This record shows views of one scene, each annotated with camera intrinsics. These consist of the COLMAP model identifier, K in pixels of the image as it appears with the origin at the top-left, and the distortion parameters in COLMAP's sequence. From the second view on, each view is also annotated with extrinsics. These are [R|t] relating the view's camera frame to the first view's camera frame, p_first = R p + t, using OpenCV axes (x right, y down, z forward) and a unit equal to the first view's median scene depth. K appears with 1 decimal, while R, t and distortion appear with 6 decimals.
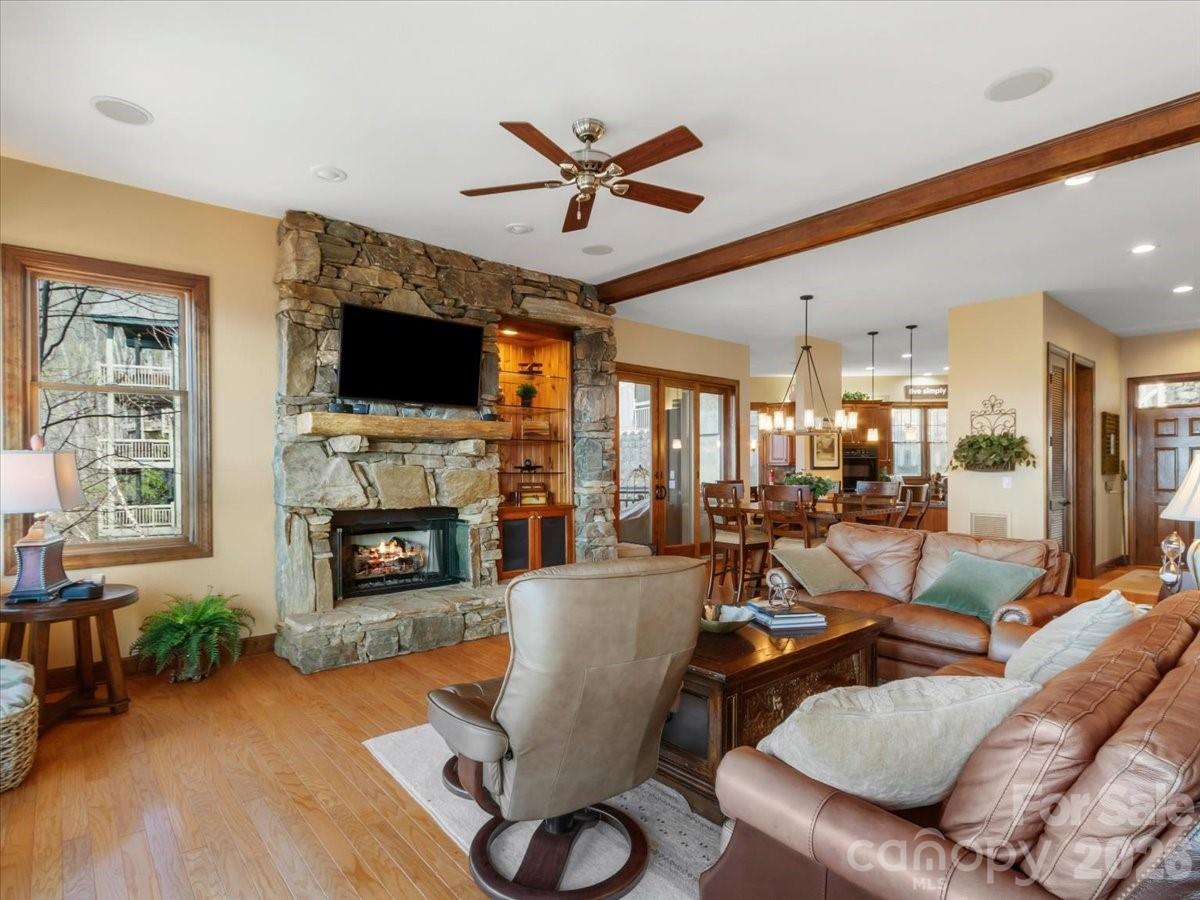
lens RADIAL K [[632.3, 0, 592.7], [0, 632.3, 459.1], [0, 0, 1]] dist [0.005983, 0.000570]
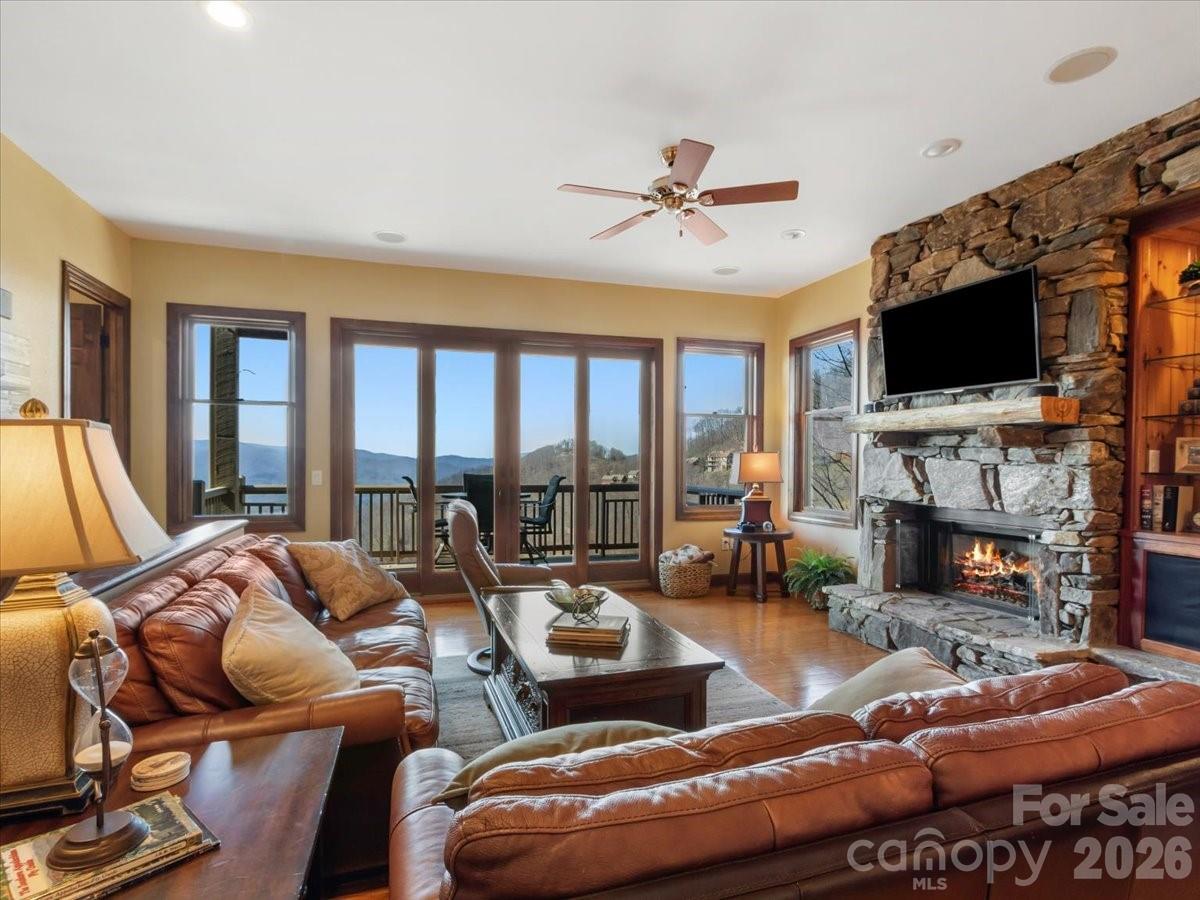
lens RADIAL K [[632.3, 0, 602.3], [0, 632.3, 456.5], [0, 0, 1]] dist [0.005983, 0.000570]
pose [[-0.377133, -0.008855, -0.926117, 0.658854], [0.003269, 0.999935, -0.010892, 0.011508], [0.926153, -0.007135, -0.377080, 0.808711]]
